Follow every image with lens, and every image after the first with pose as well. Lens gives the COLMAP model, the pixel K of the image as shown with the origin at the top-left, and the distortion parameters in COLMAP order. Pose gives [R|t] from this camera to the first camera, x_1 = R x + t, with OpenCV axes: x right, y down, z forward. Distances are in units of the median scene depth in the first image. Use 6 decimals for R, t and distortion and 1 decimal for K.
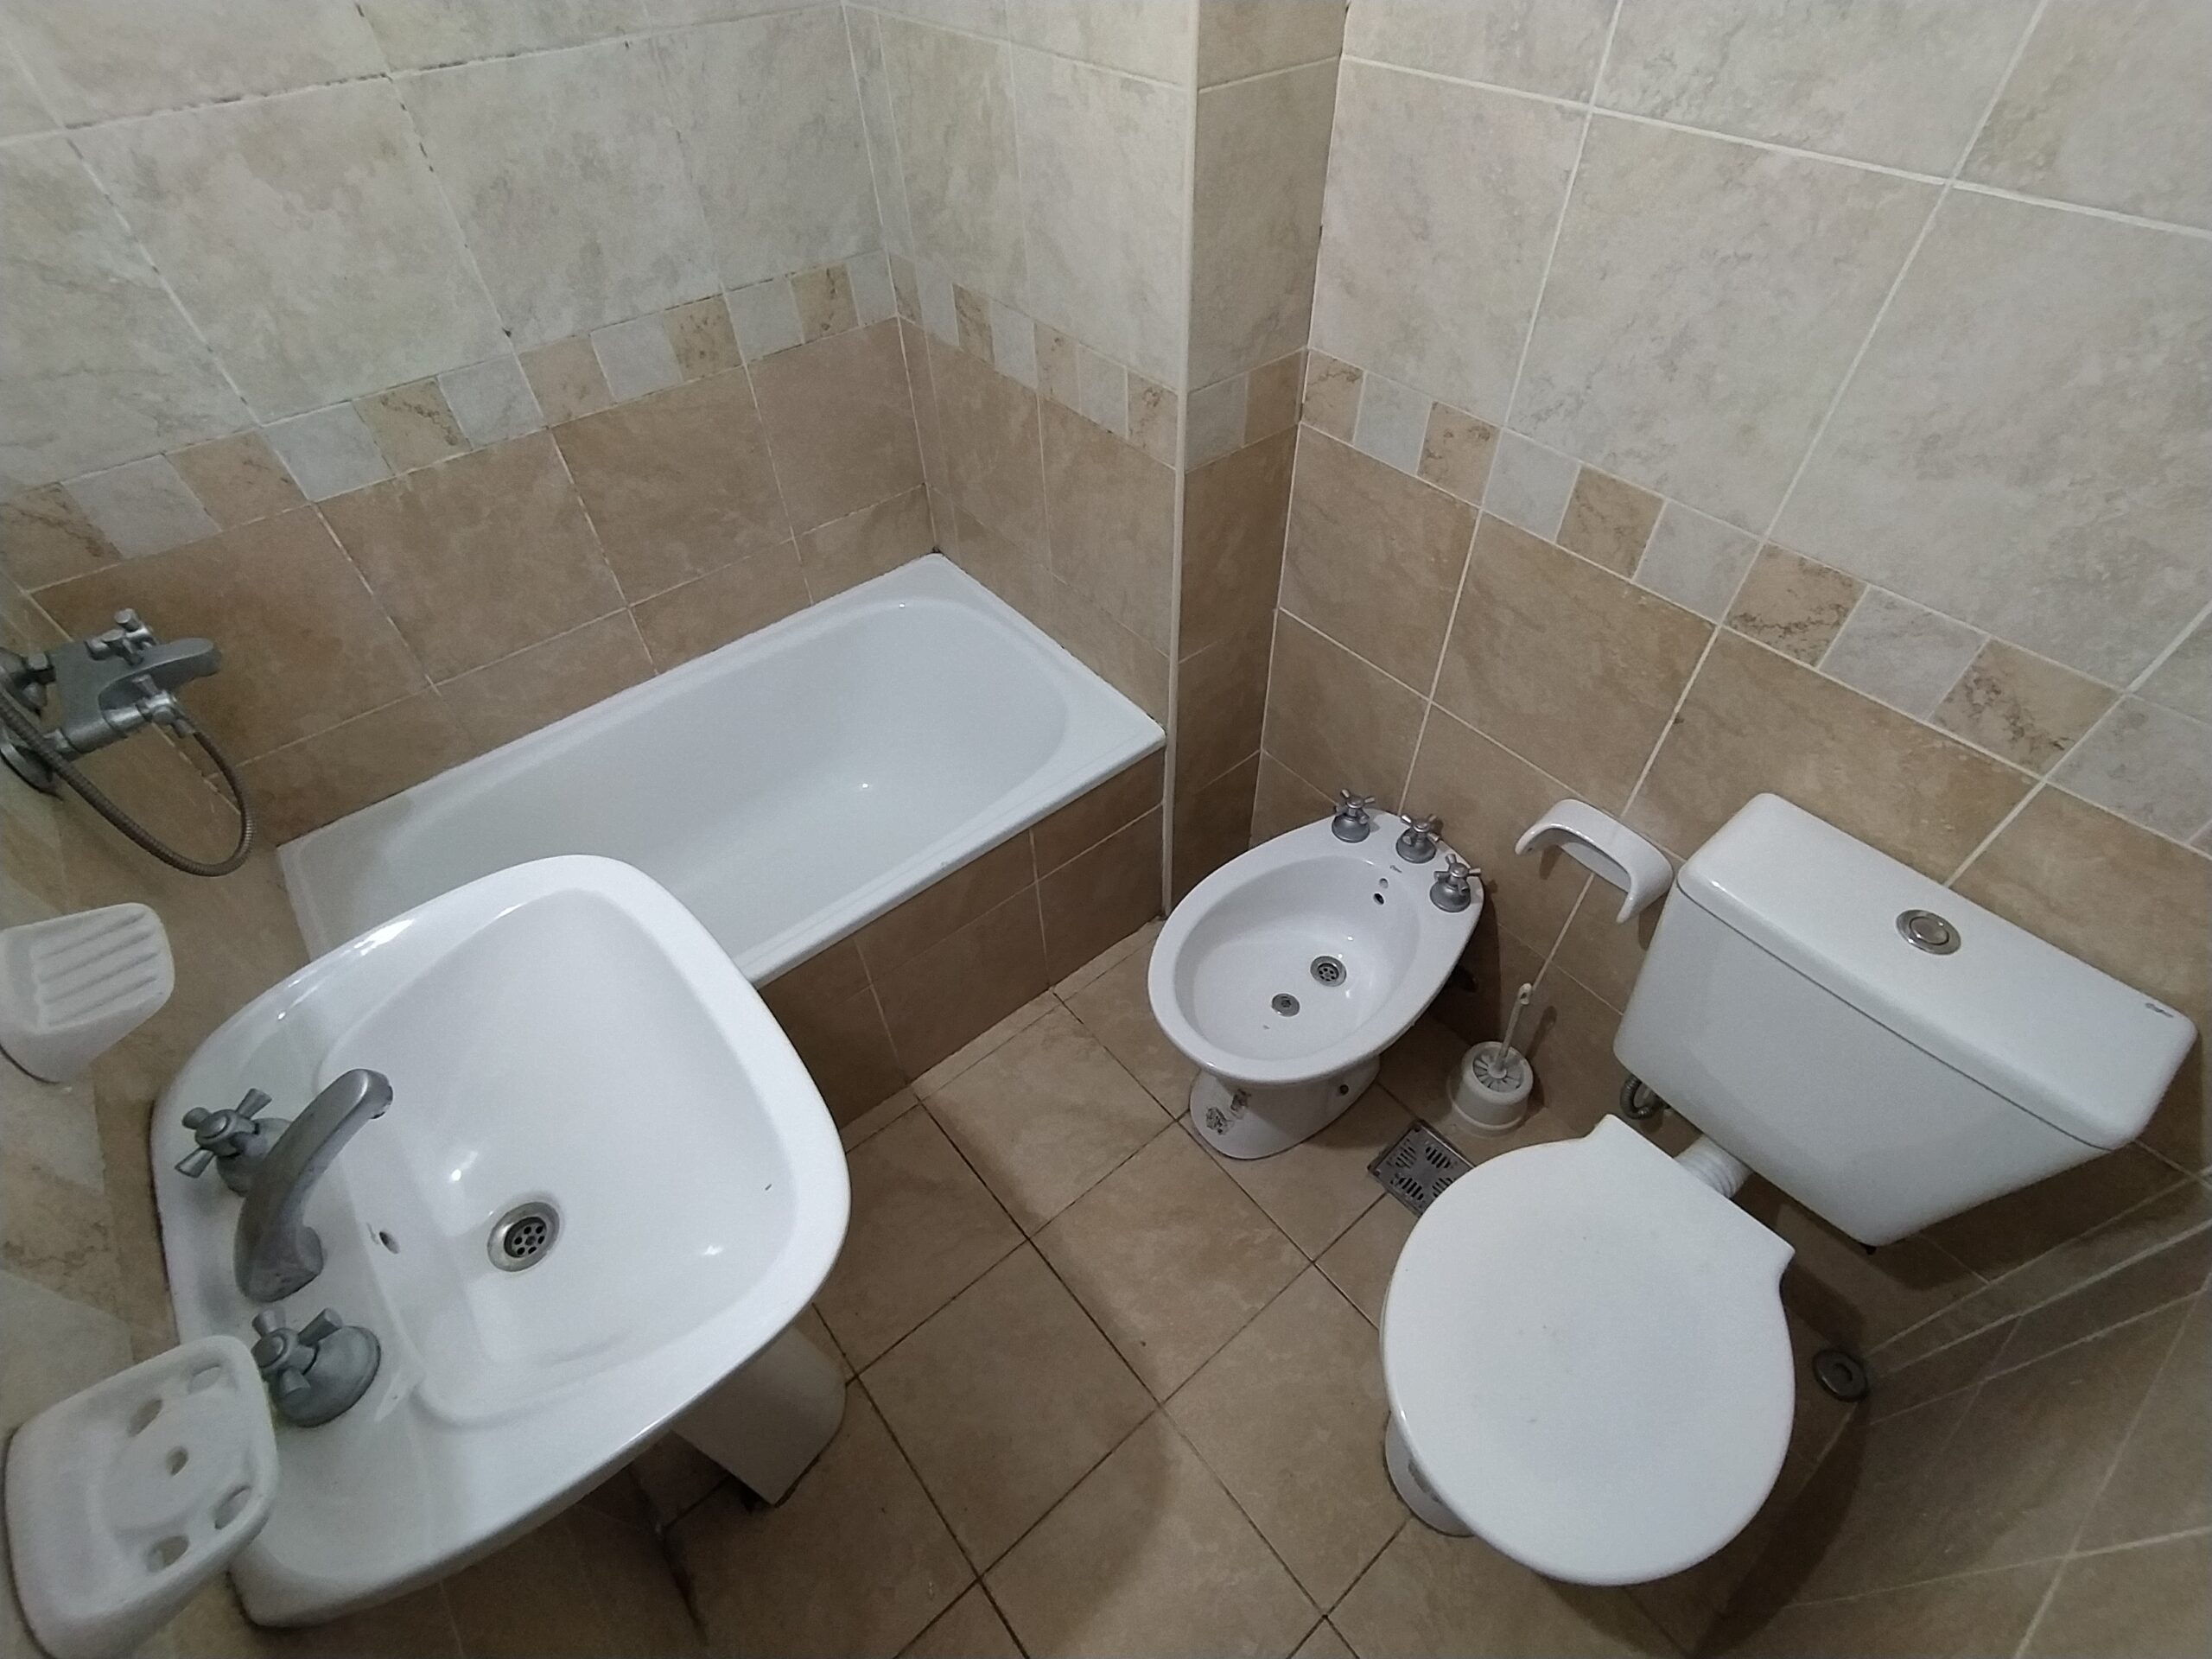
lens RADIAL K [[1011.0, 0, 1092.4], [0, 1011.0, 822.6], [0, 0, 1]] dist [-0.018840, 0.006727]
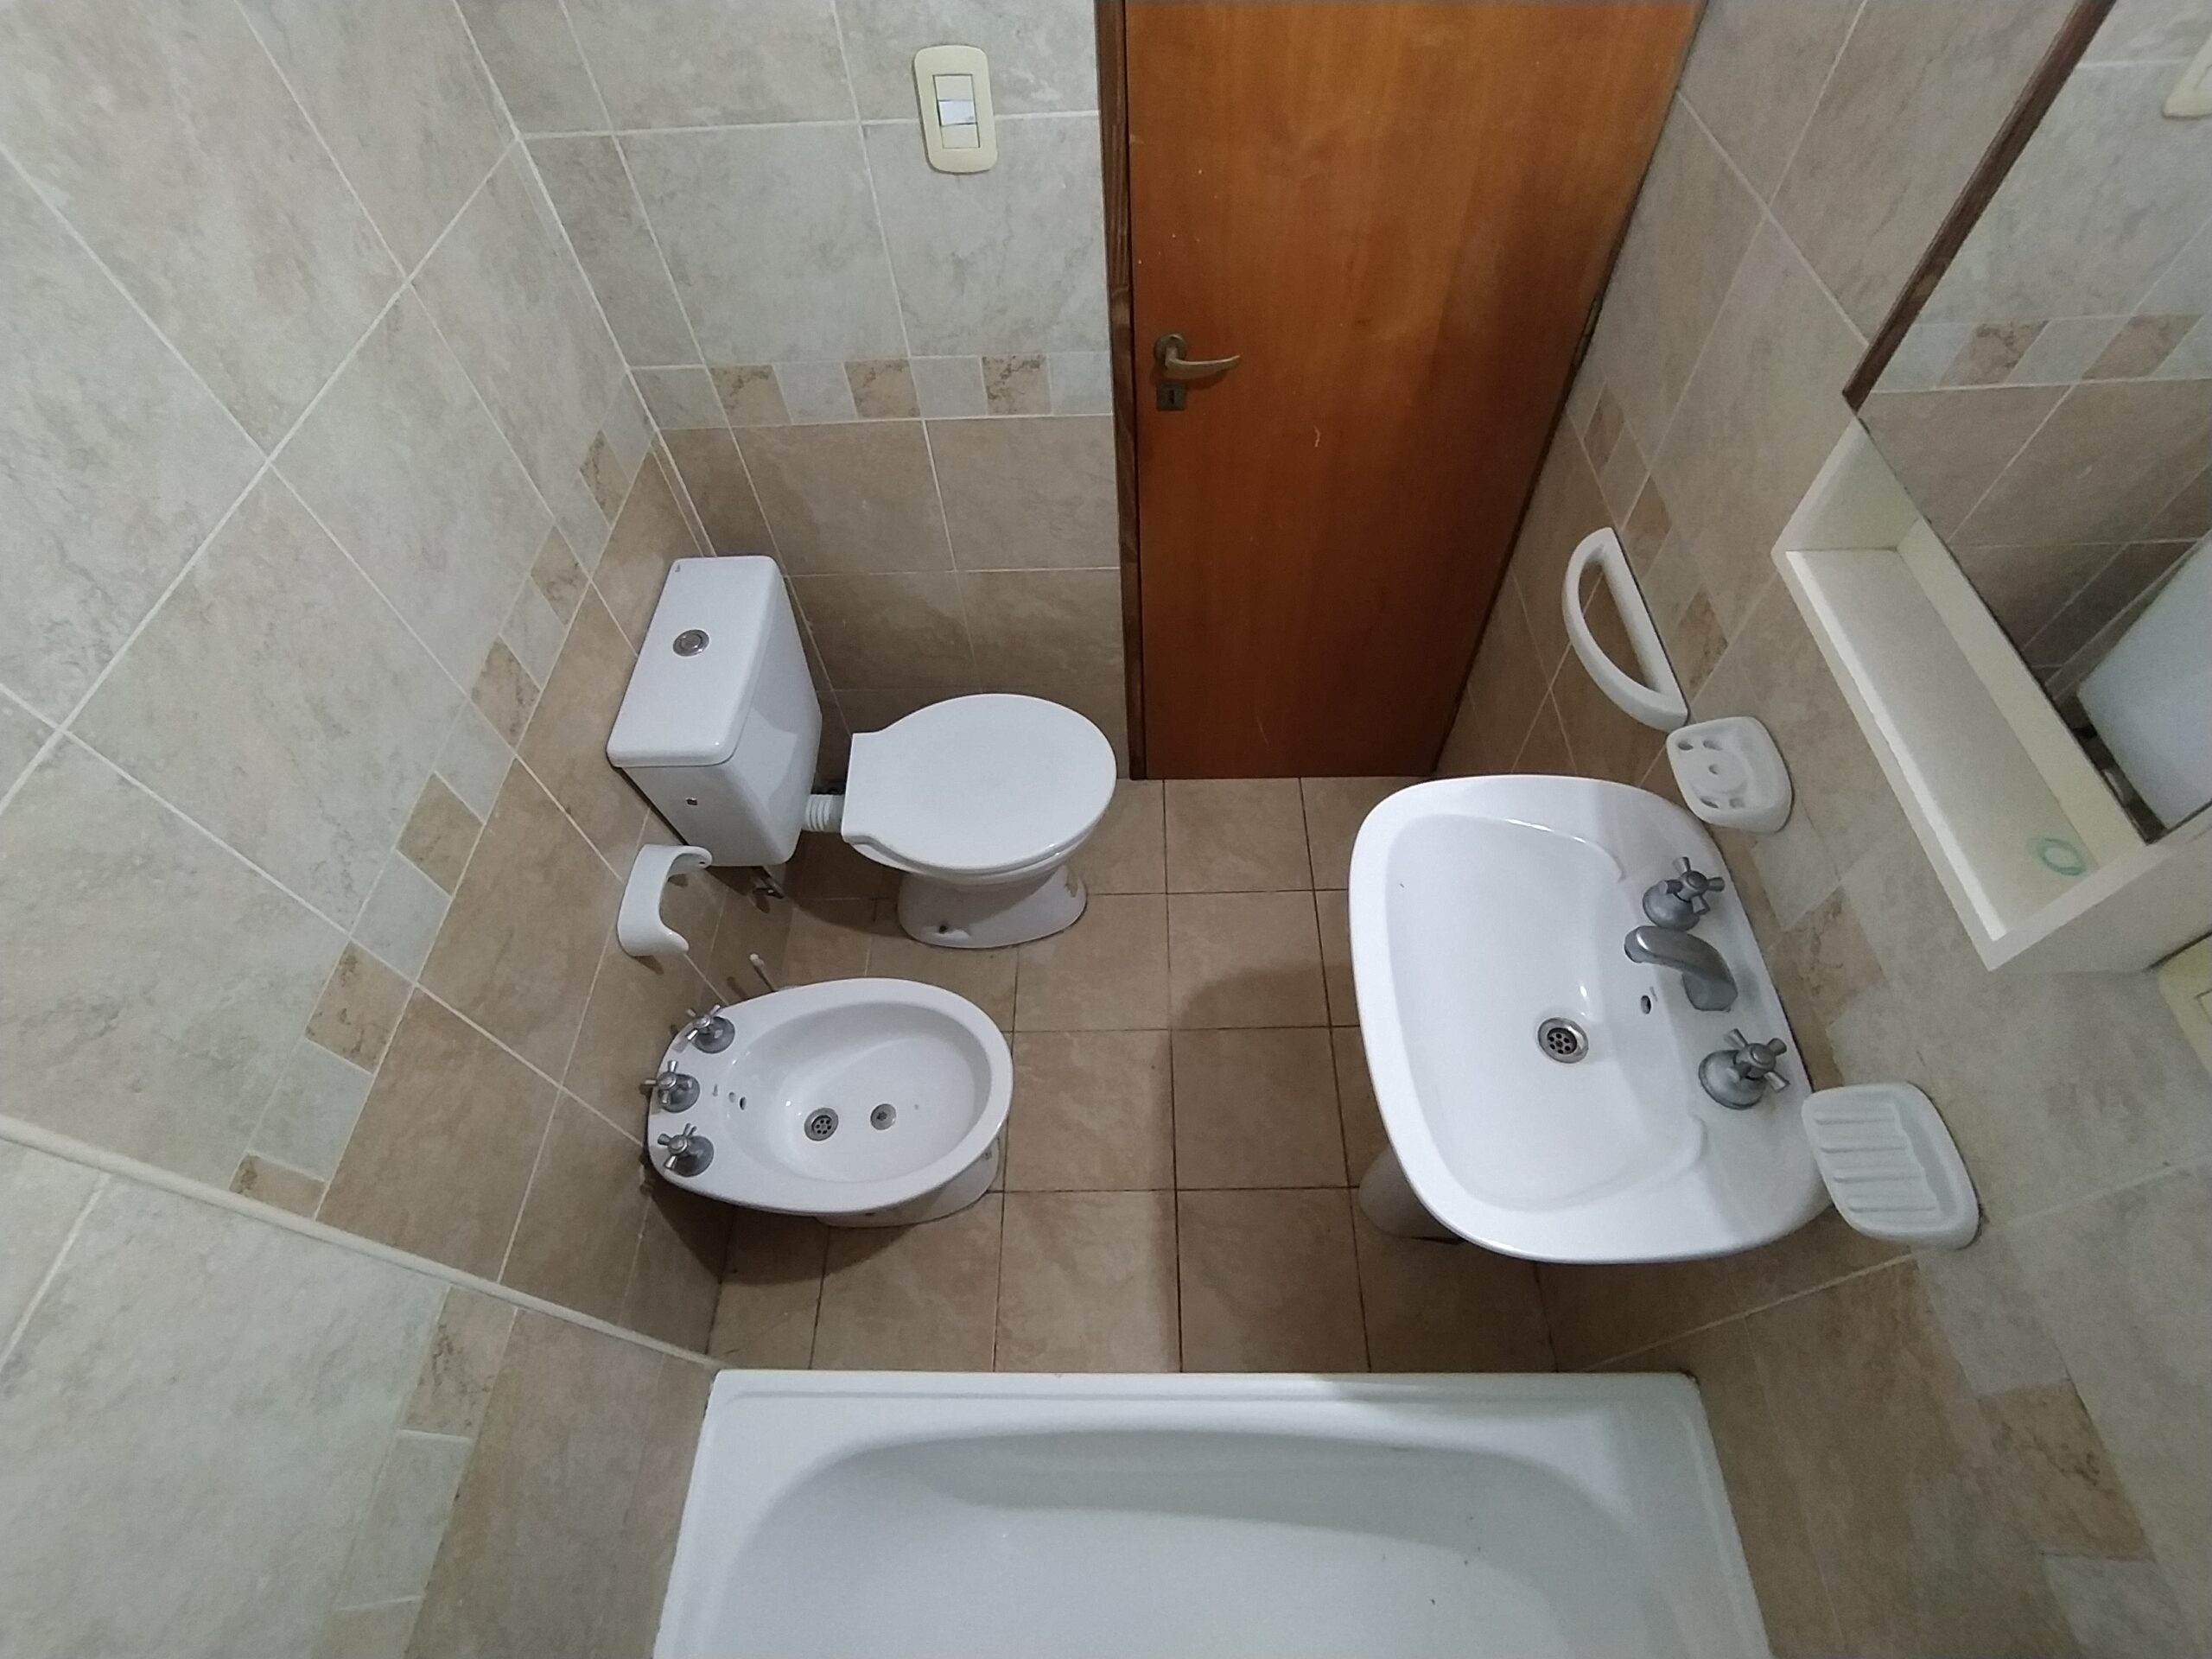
lens RADIAL K [[1011.0, 0, 1101.2], [0, 1011.0, 845.3], [0, 0, 1]] dist [-0.018840, 0.006727]
pose [[-0.768013, -0.484362, 0.418986, -0.489096], [0.528792, -0.110521, 0.841525, -0.938339], [-0.361296, 0.867858, 0.341009, 0.512992]]
